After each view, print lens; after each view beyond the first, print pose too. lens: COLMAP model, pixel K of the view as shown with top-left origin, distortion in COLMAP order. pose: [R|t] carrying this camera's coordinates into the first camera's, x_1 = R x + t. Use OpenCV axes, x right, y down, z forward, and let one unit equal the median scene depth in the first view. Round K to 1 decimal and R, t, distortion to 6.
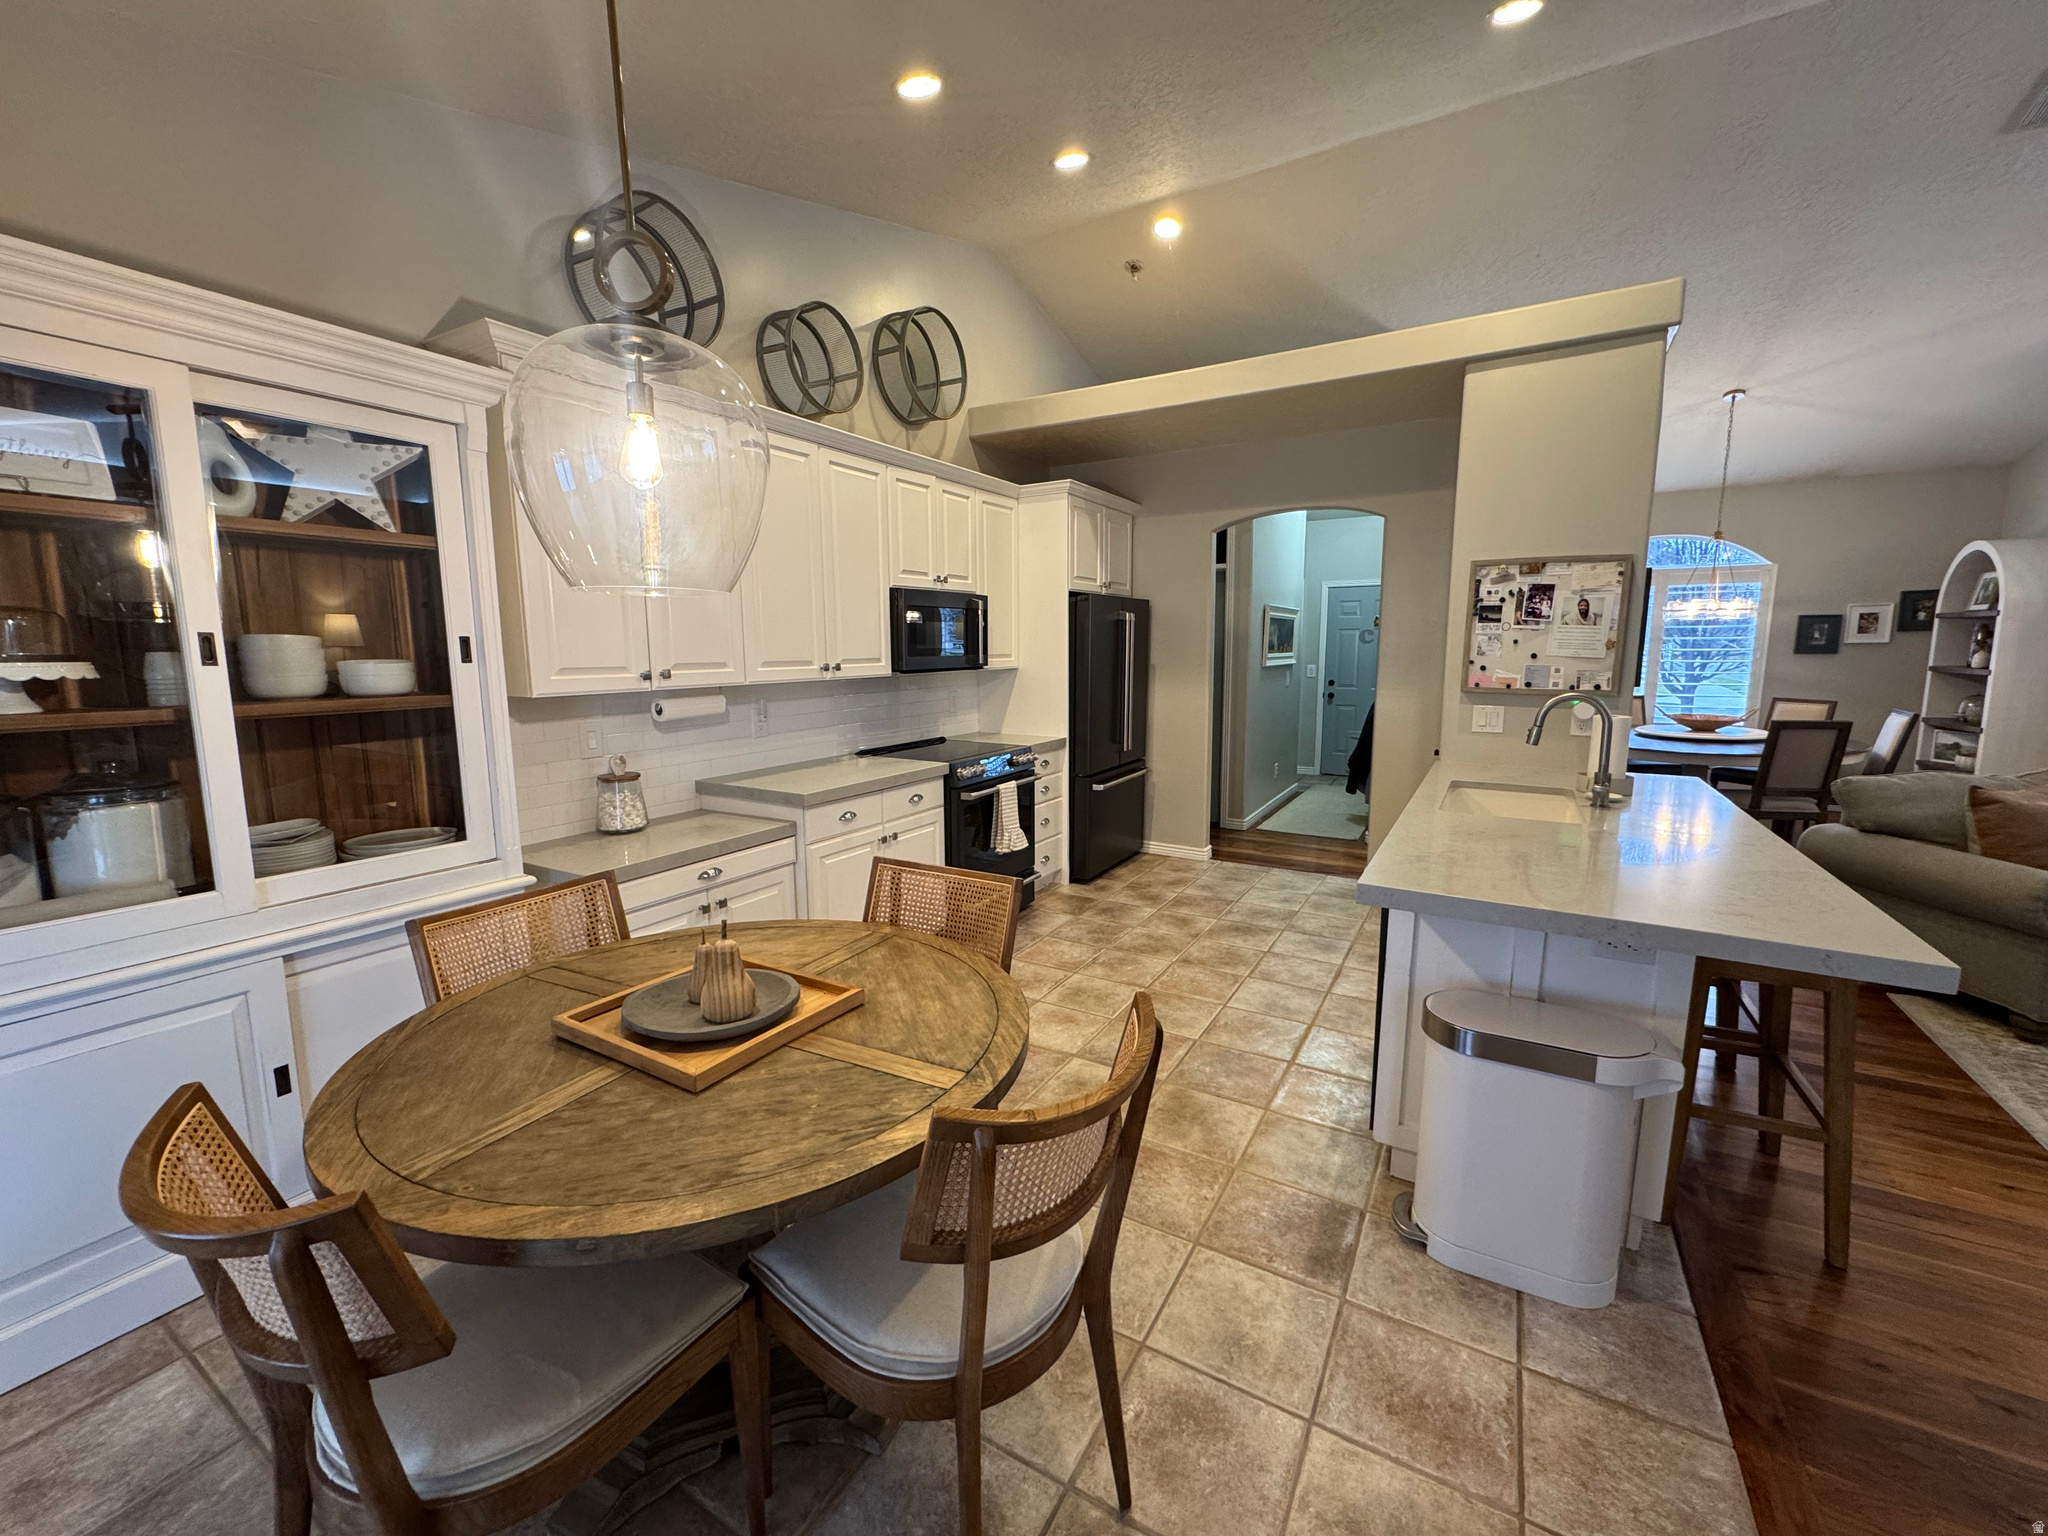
lens RADIAL K [[814.7, 0, 1021.1], [0, 814.7, 765.5], [0, 0, 1]] dist [-0.003509, 0.000798]
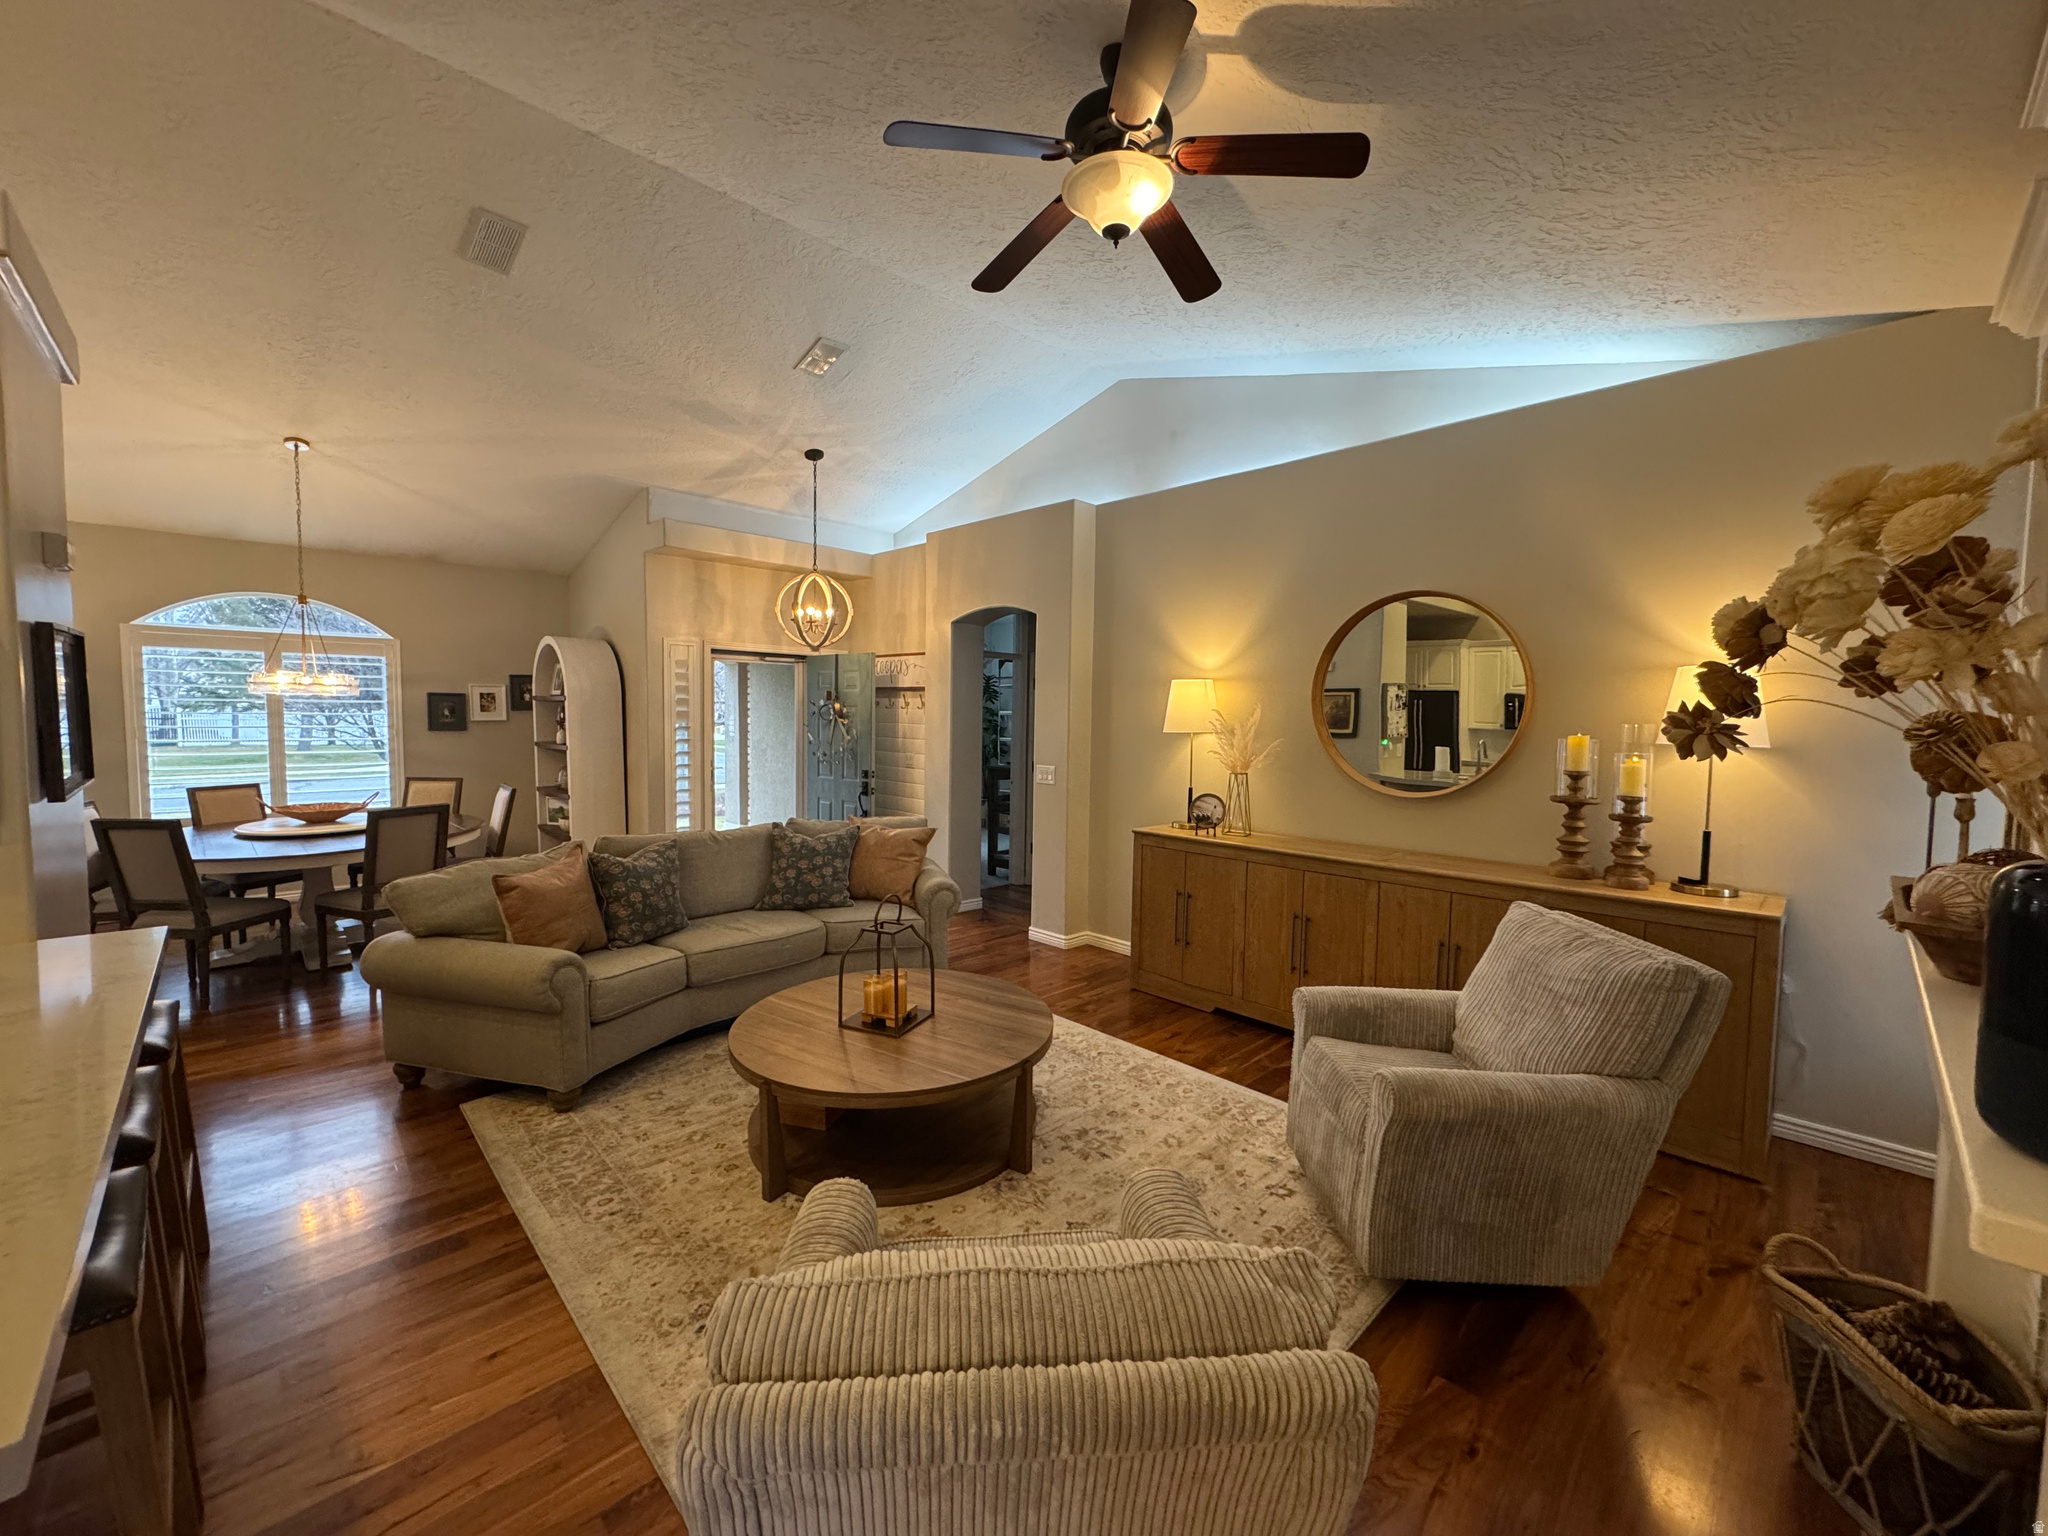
lens RADIAL K [[814.7, 0, 1027.4], [0, 814.7, 766.9], [0, 0, 1]] dist [-0.003509, 0.000798]
pose [[0.256556, -0.053137, 0.965067, 0.328694], [0.127325, 0.991644, 0.020752, -0.038975], [-0.958106, 0.117553, 0.261178, 0.079587]]
